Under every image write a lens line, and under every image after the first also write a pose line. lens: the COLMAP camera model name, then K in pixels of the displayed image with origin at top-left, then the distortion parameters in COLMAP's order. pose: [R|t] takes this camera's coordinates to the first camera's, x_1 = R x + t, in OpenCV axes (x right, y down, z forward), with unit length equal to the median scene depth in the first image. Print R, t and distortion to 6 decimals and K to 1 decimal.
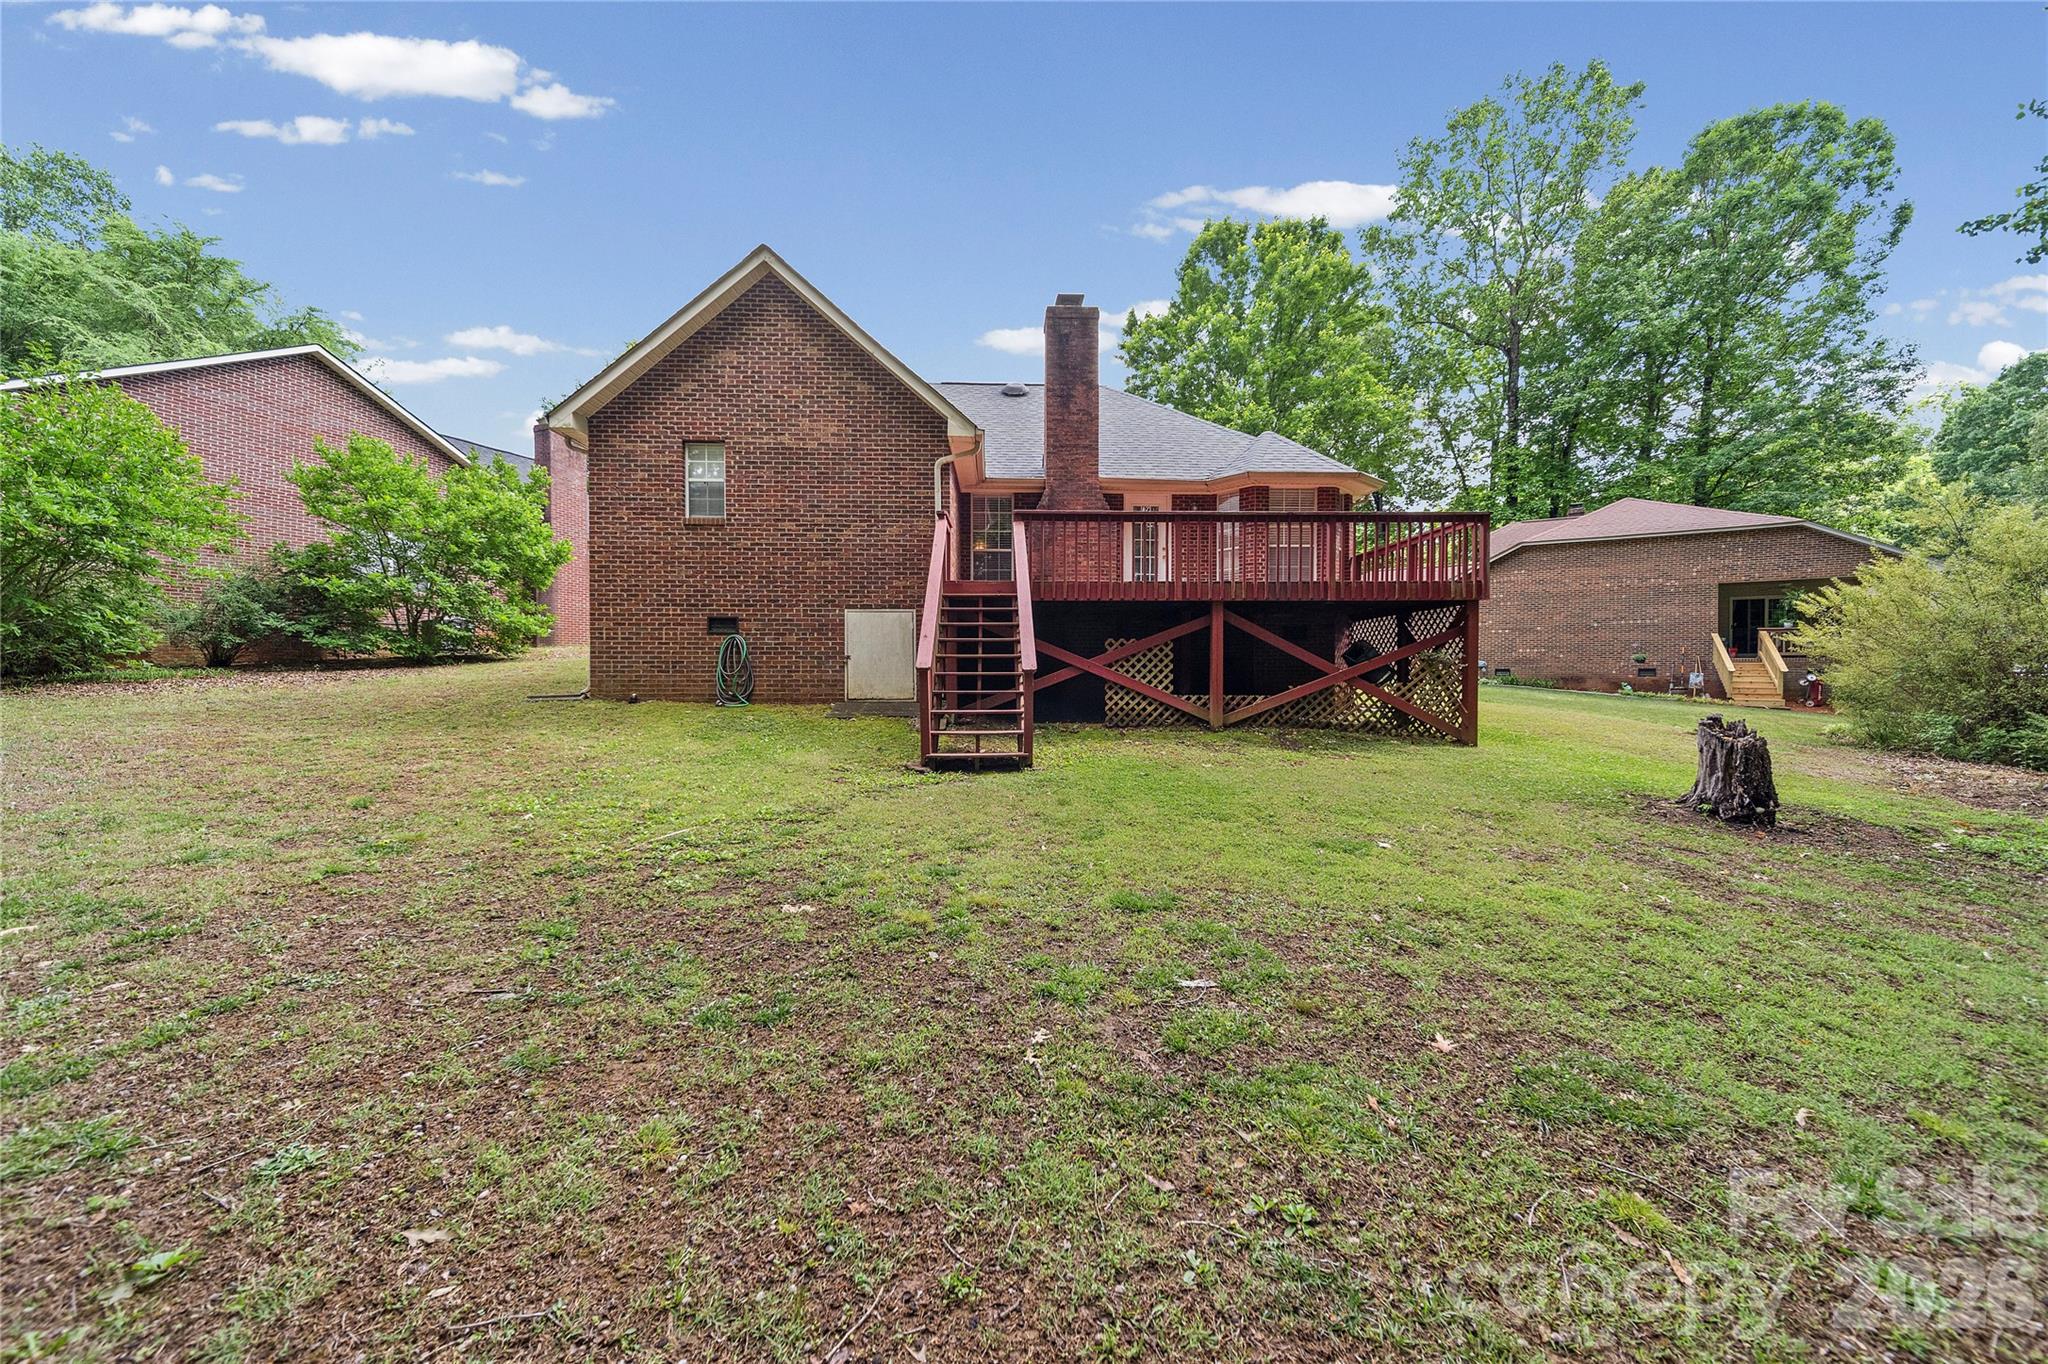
lens RADIAL K [[706.1, 0, 1020.7], [0, 706.1, 674.0], [0, 0, 1]] dist [0.002816, 0.000288]
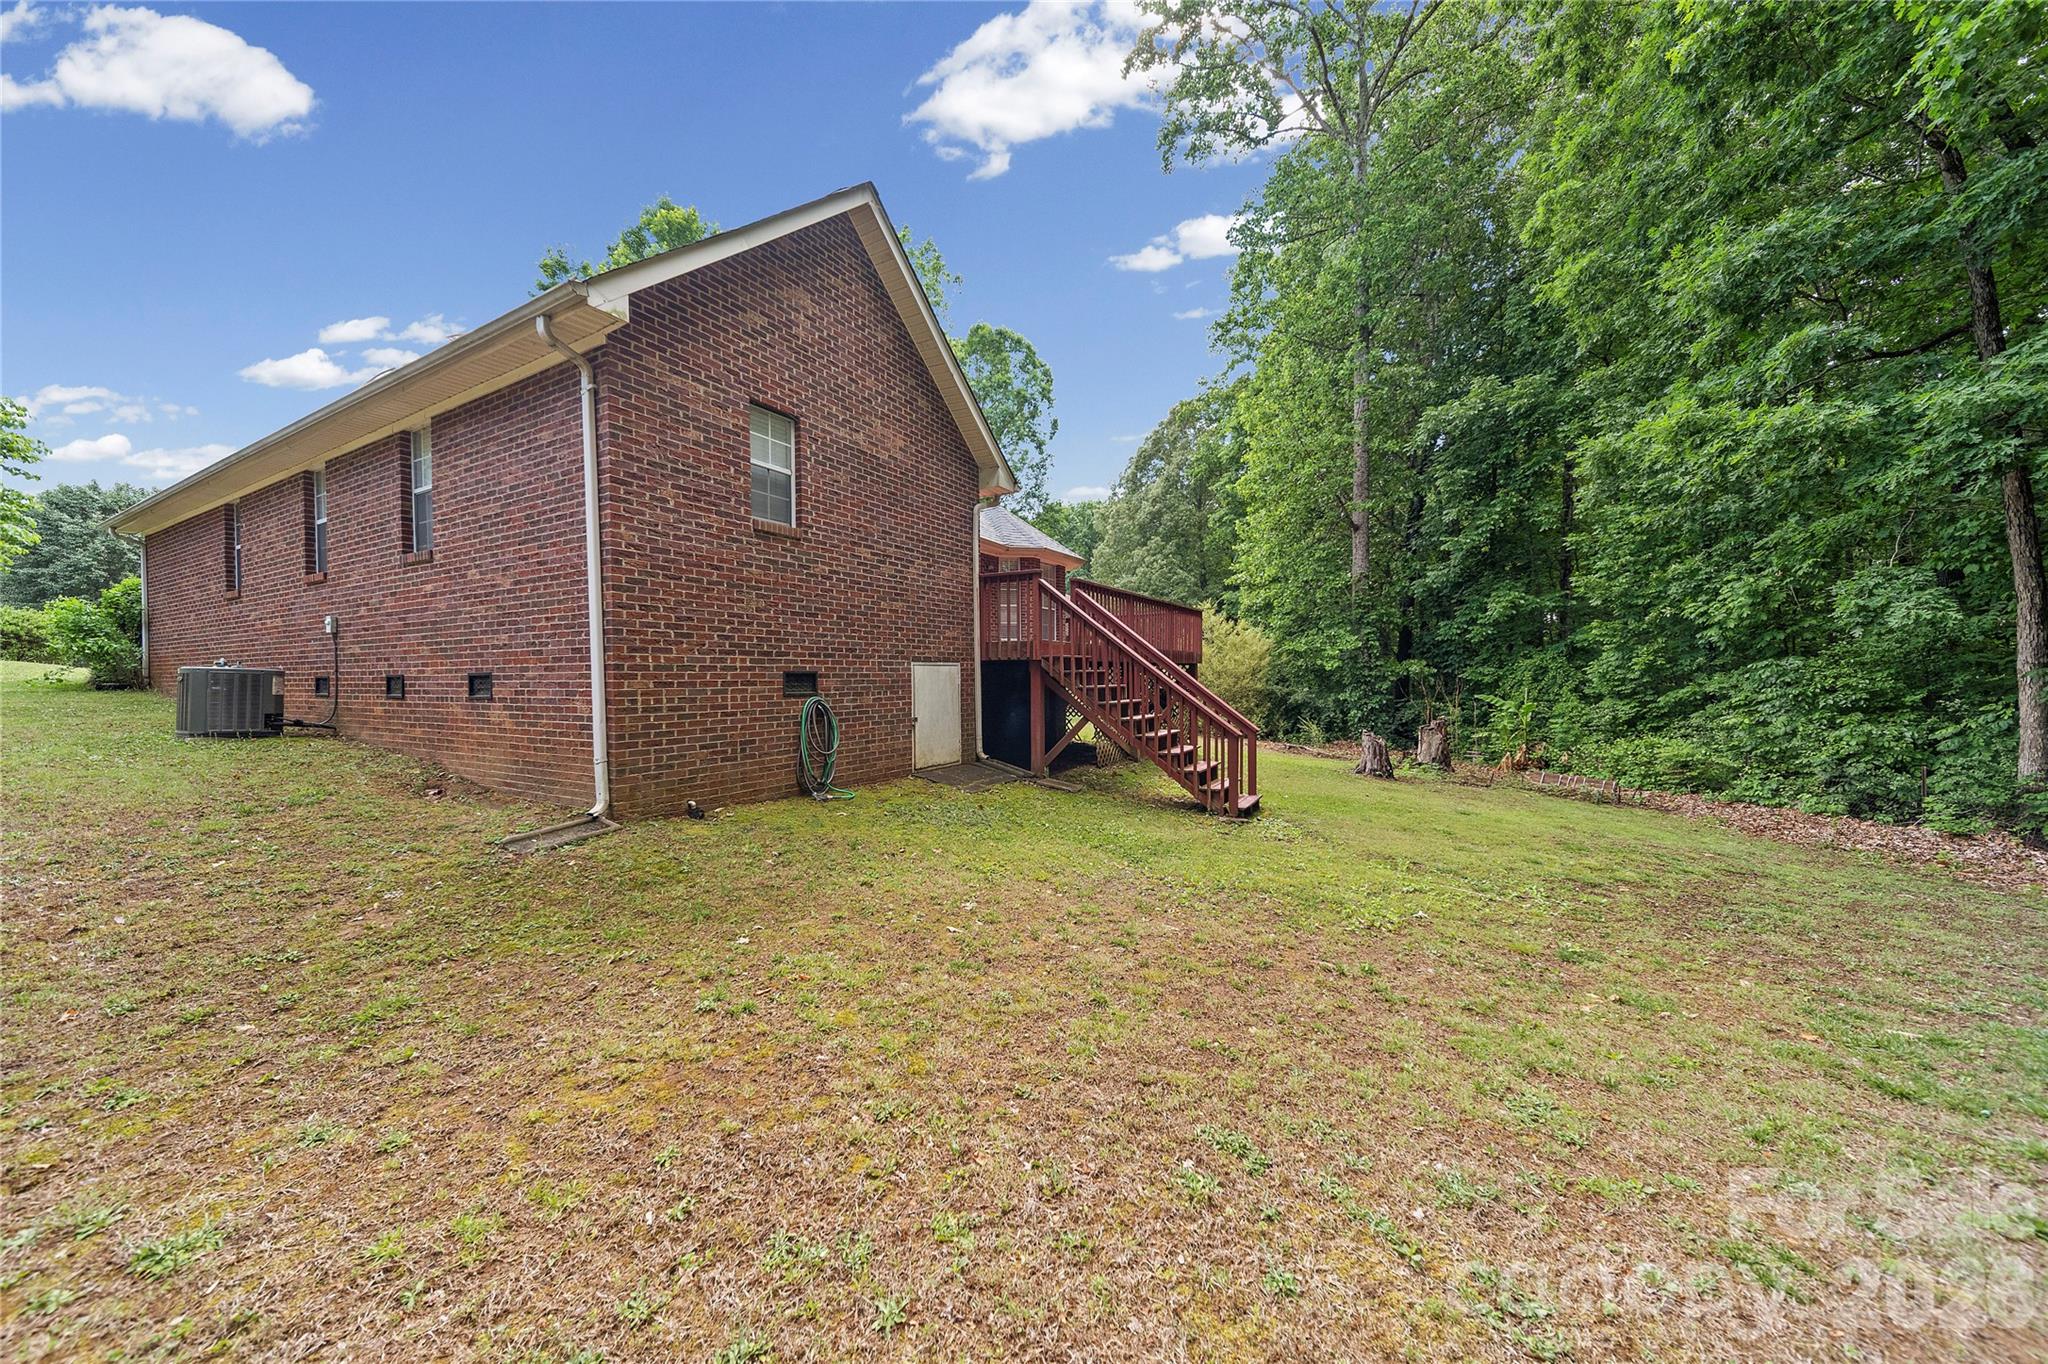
lens RADIAL K [[706.1, 0, 1024.0], [0, 706.1, 680.5], [0, 0, 1]] dist [0.002816, 0.000288]
pose [[0.543418, -0.008573, 0.839418, -0.878687], [0.014042, 0.999901, 0.001122, -0.069261], [-0.839345, 0.011177, 0.543485, 0.437381]]
